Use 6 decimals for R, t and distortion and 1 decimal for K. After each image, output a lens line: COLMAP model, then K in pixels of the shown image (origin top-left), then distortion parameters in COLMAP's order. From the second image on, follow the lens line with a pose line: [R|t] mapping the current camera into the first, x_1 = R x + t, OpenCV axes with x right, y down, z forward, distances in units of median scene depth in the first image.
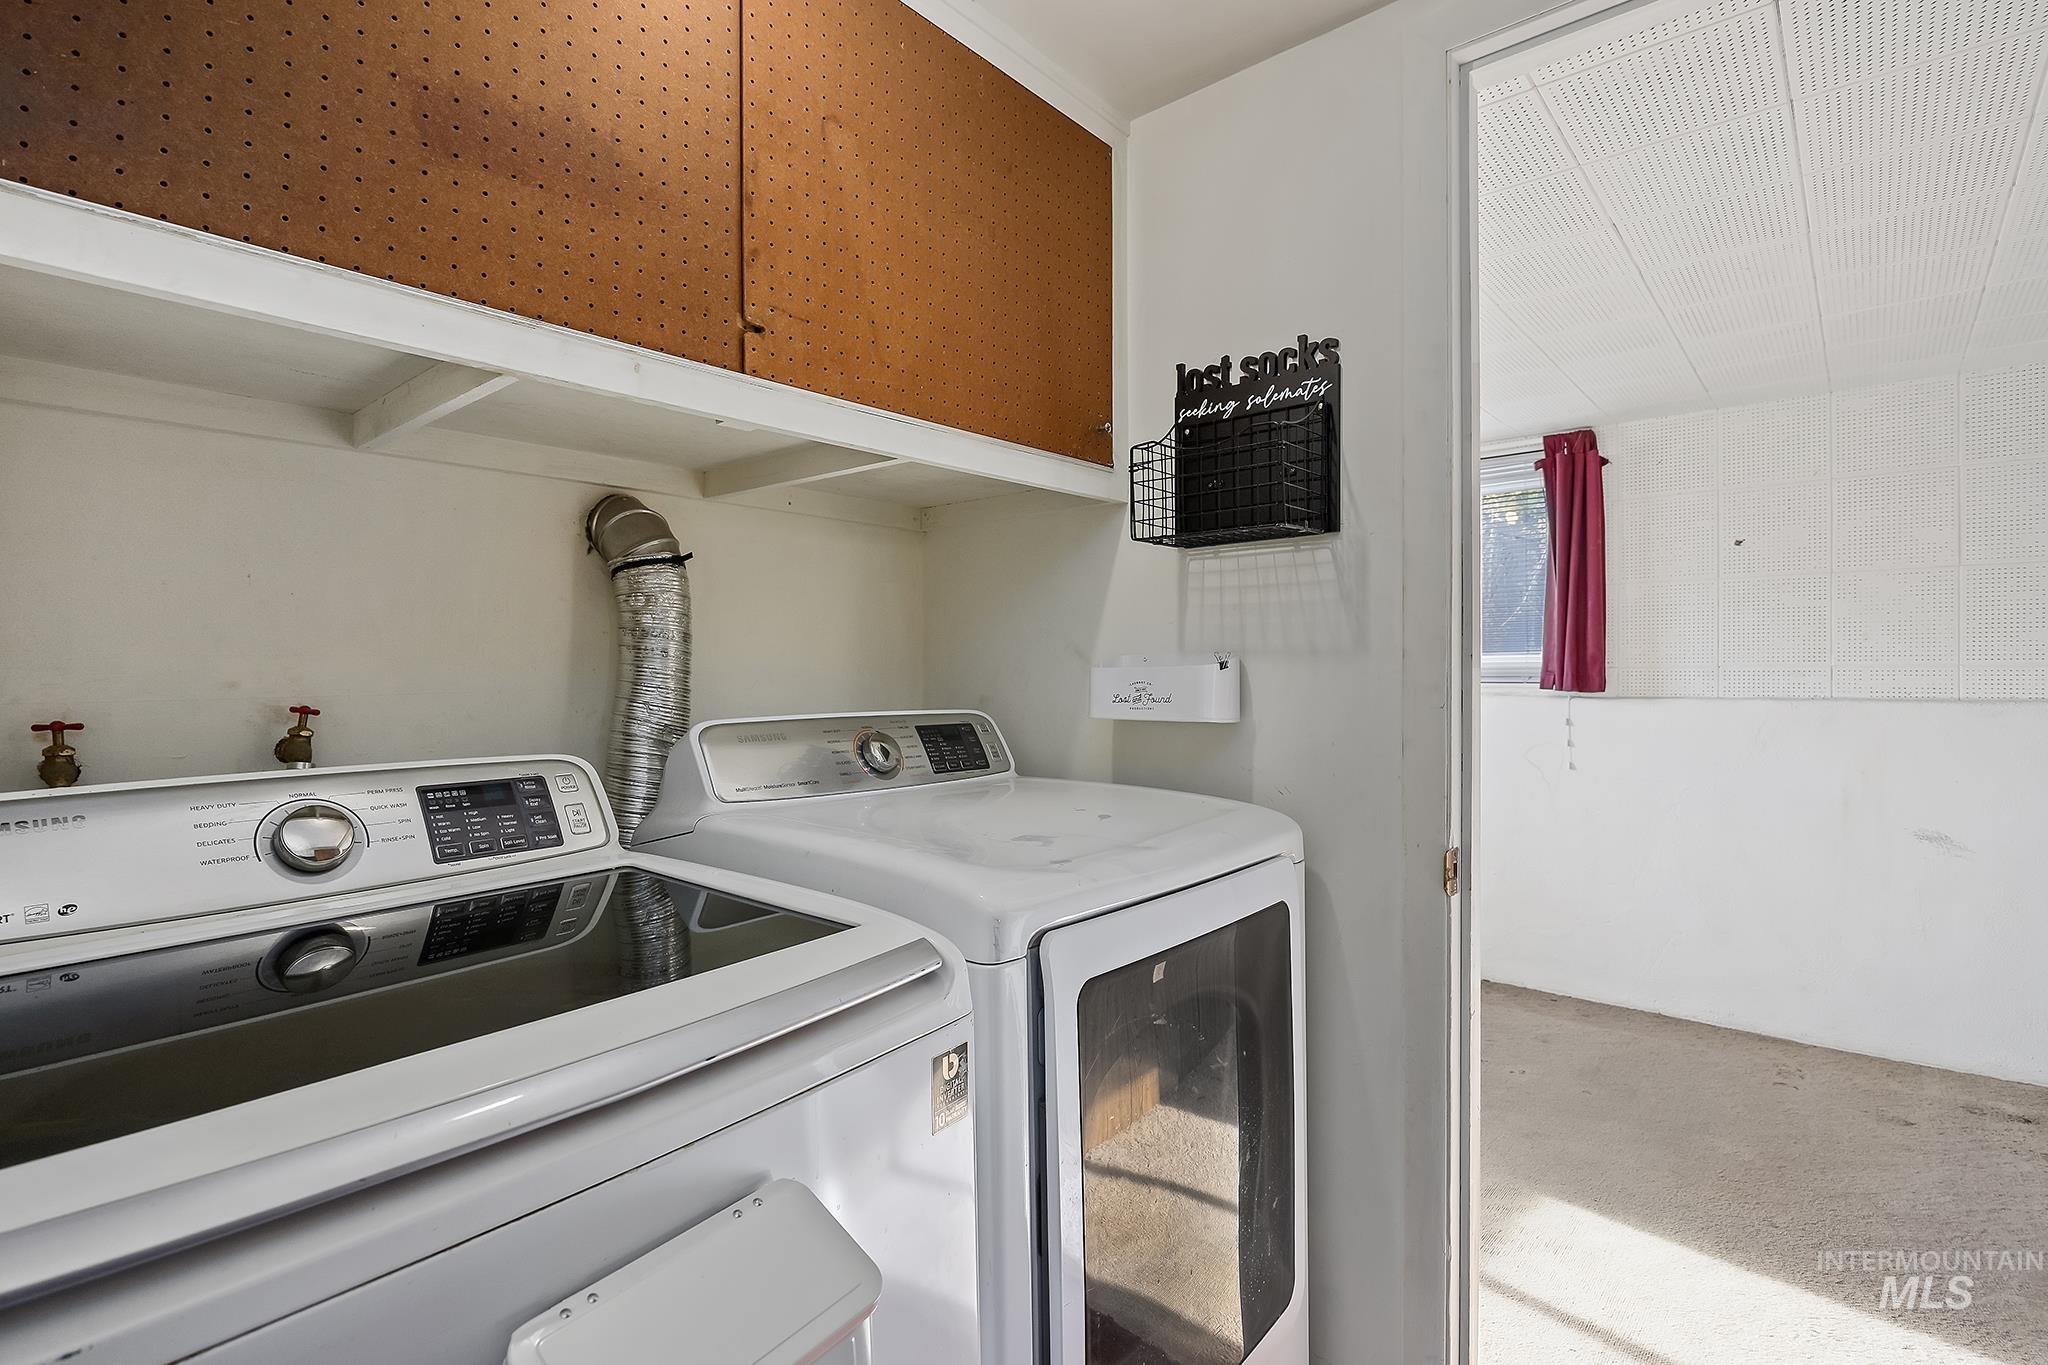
lens RADIAL K [[1016.7, 0, 1029.5], [0, 1016.7, 696.6], [0, 0, 1]] dist [0.000683, 0.000902]
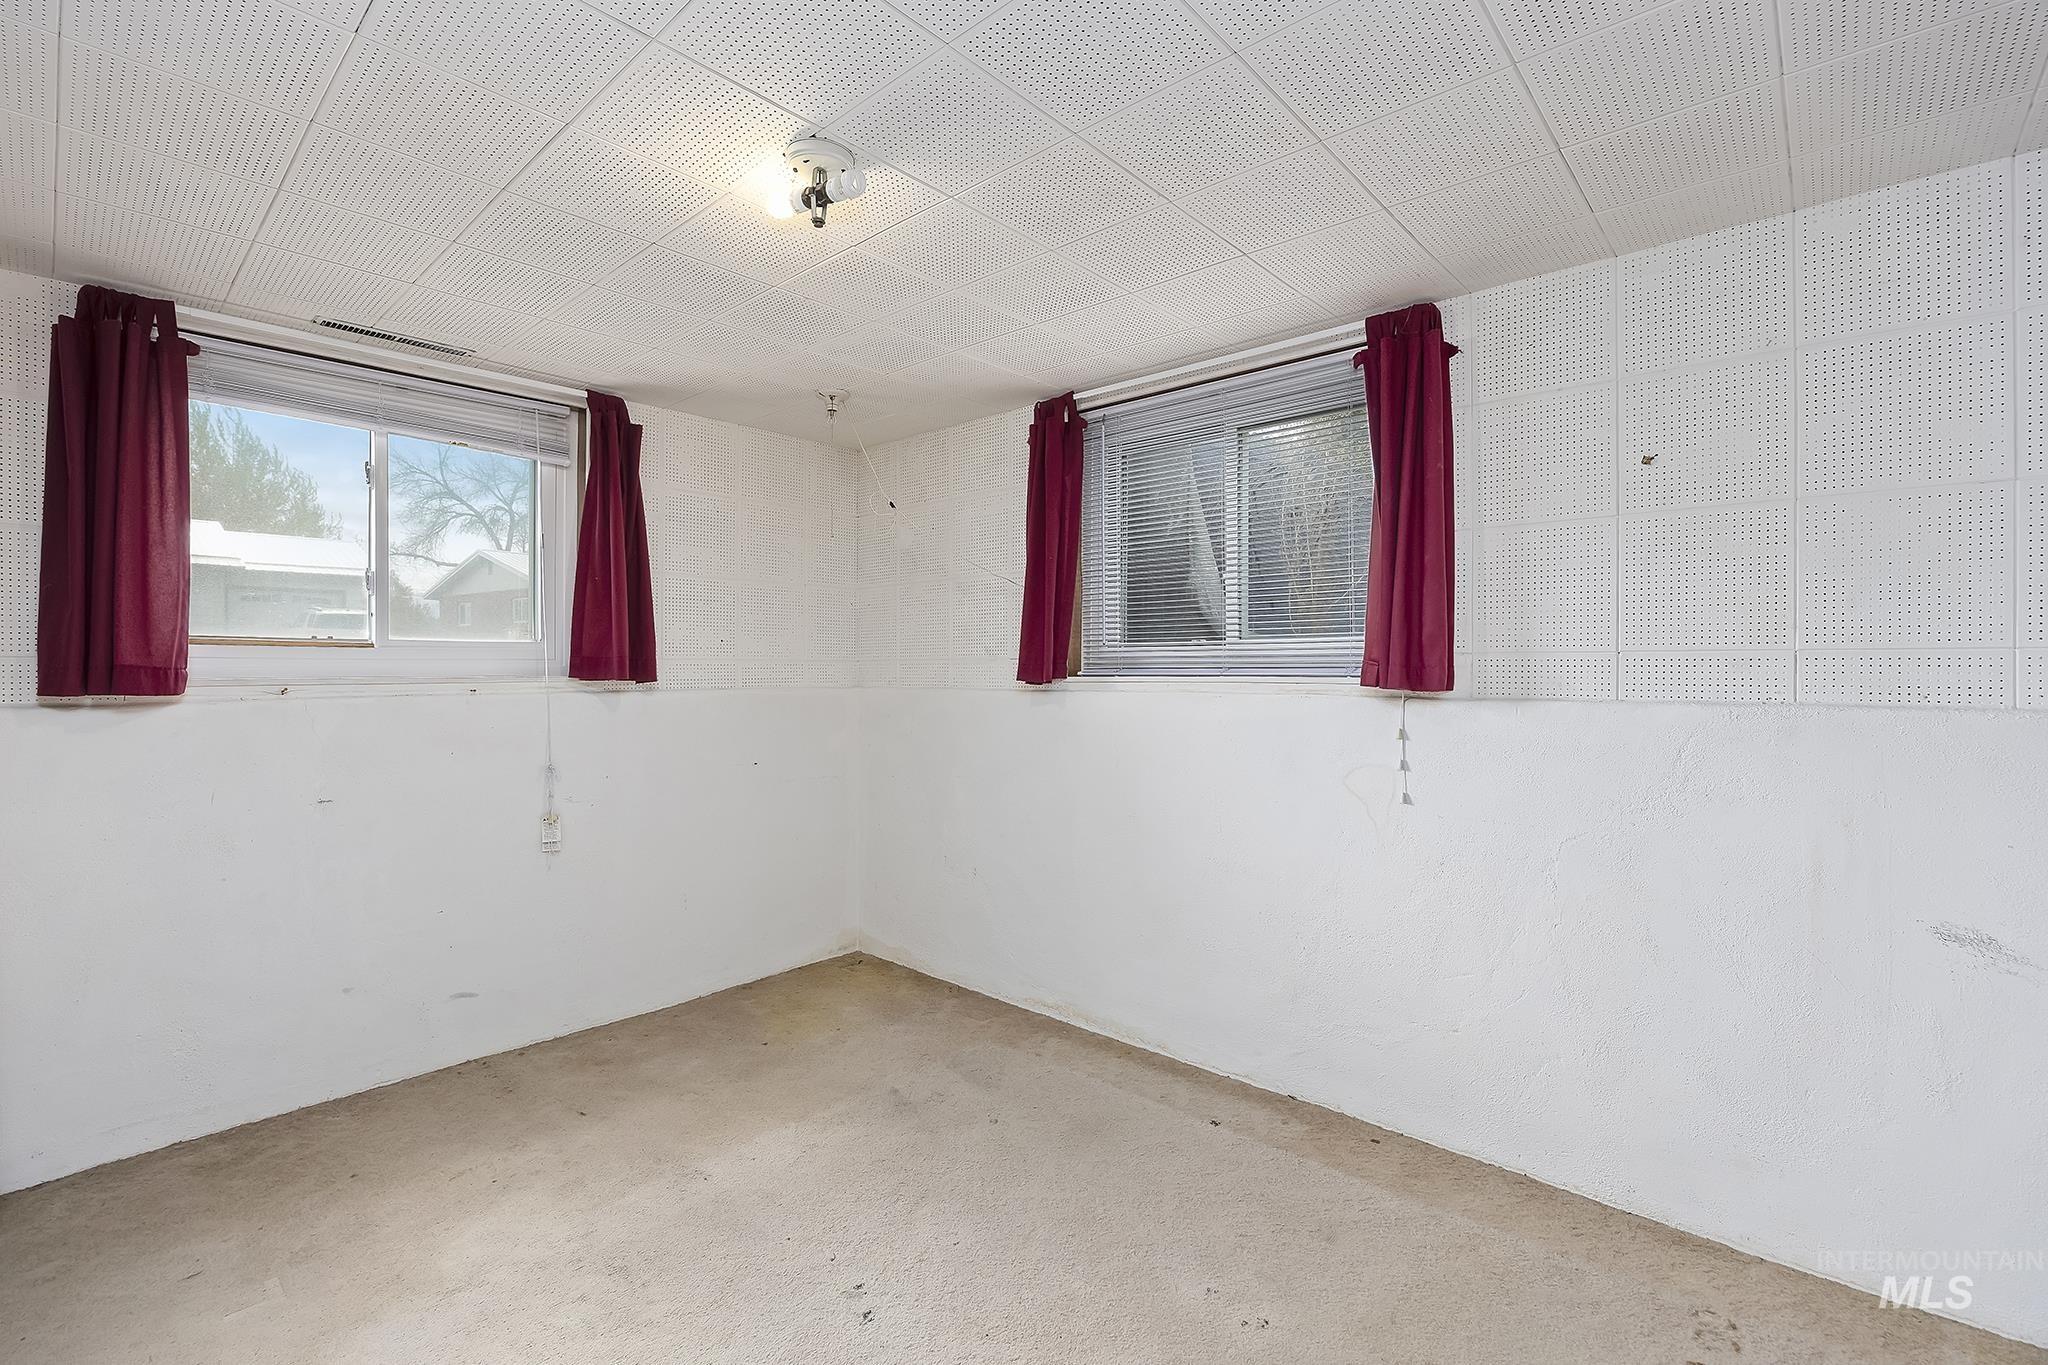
lens RADIAL K [[896.0, 0, 1025.2], [0, 896.0, 685.9], [0, 0, 1]] dist [-0.014270, 0.000504]
pose [[0.999123, 0.009857, -0.040698, 0.309538], [-0.010238, 0.999906, -0.009161, 0.000710], [0.040604, 0.009570, 0.999129, 0.399968]]
